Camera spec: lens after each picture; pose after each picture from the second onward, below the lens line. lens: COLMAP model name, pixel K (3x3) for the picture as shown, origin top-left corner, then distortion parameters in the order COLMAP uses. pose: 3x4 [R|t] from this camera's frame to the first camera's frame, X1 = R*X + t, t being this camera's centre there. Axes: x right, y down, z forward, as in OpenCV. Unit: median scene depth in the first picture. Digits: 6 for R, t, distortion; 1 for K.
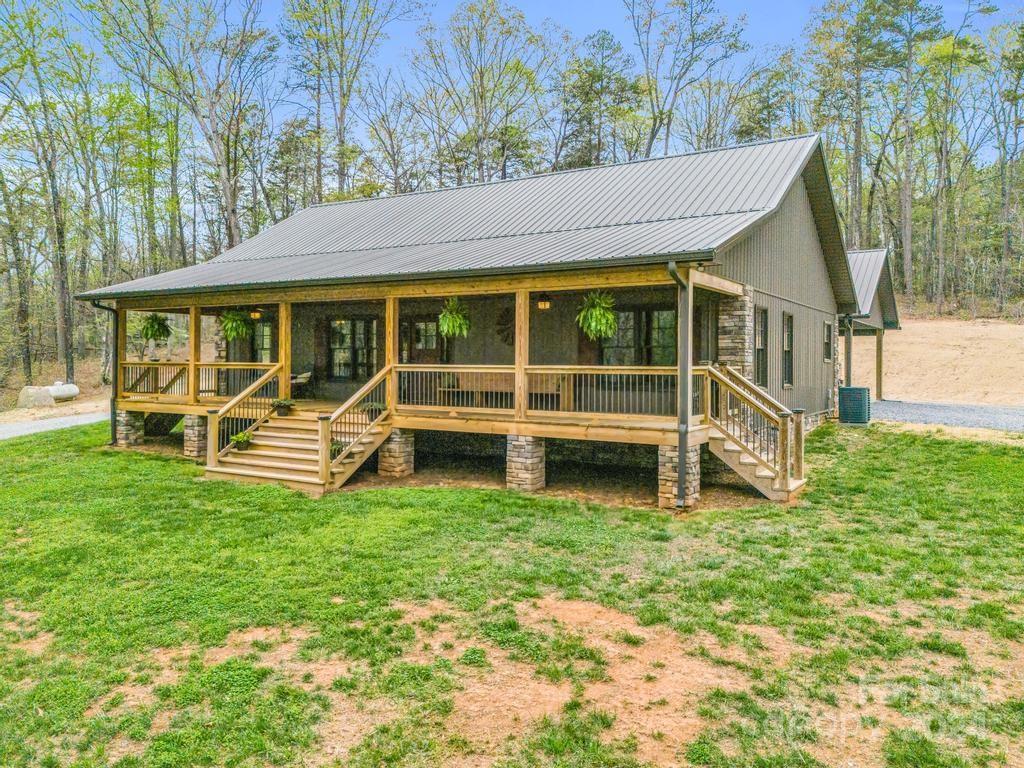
lens RADIAL K [[750.4, 0, 516.6], [0, 750.4, 363.0], [0, 0, 1]] dist [0.044463, -0.019892]
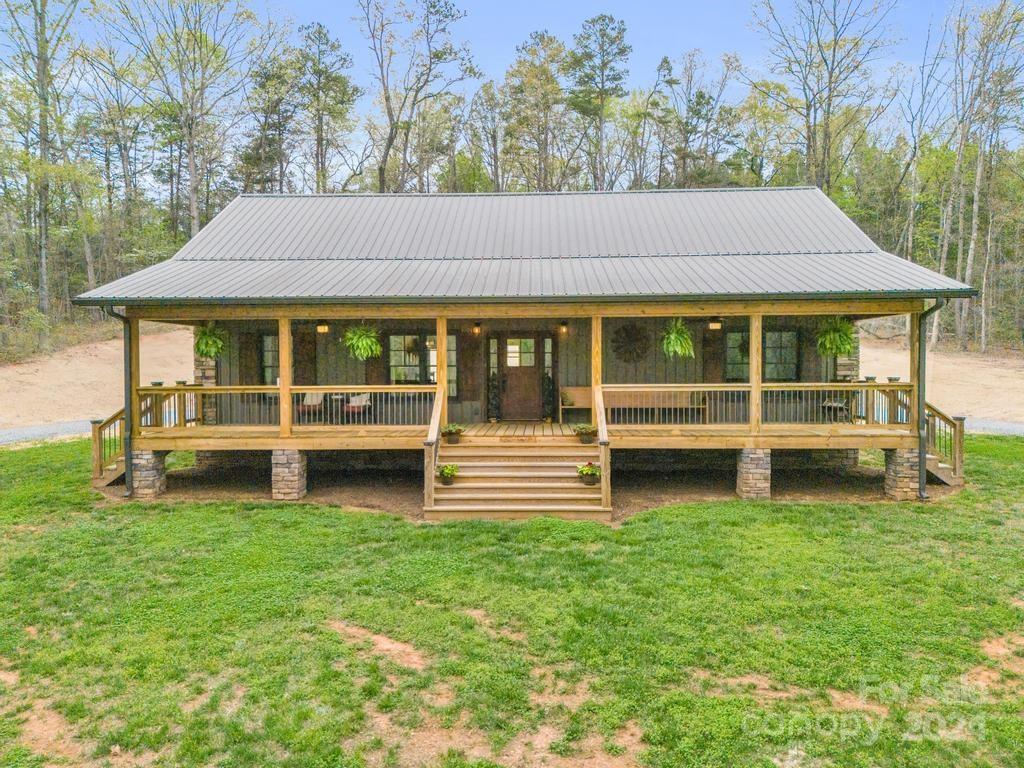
lens RADIAL K [[750.4, 0, 509.6], [0, 750.4, 381.1], [0, 0, 1]] dist [0.044463, -0.019892]
pose [[0.871241, -0.020997, 0.490406, -0.719135], [0.012363, 0.999706, 0.020839, -0.023662], [-0.490699, -0.012093, 0.871245, 0.196231]]
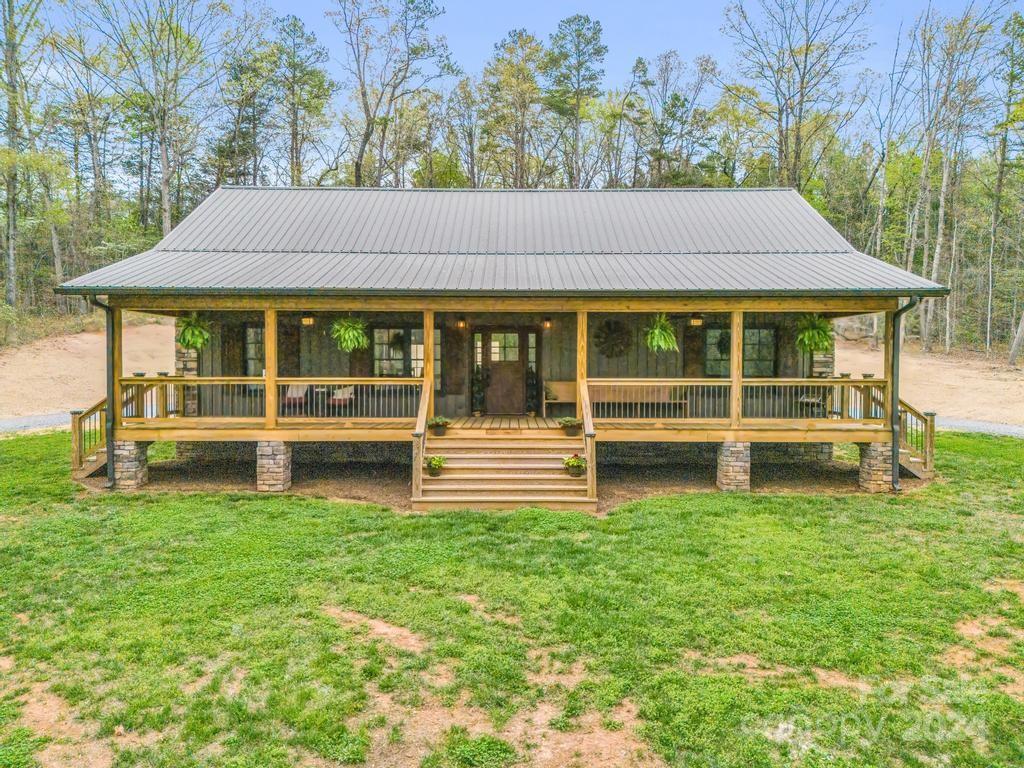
lens RADIAL K [[750.4, 0, 508.6], [0, 750.4, 382.4], [0, 0, 1]] dist [0.044463, -0.019892]
pose [[0.853329, -0.016198, 0.521121, -0.739200], [0.004356, 0.999704, 0.023940, -0.016445], [-0.521354, -0.018158, 0.853147, 0.196613]]
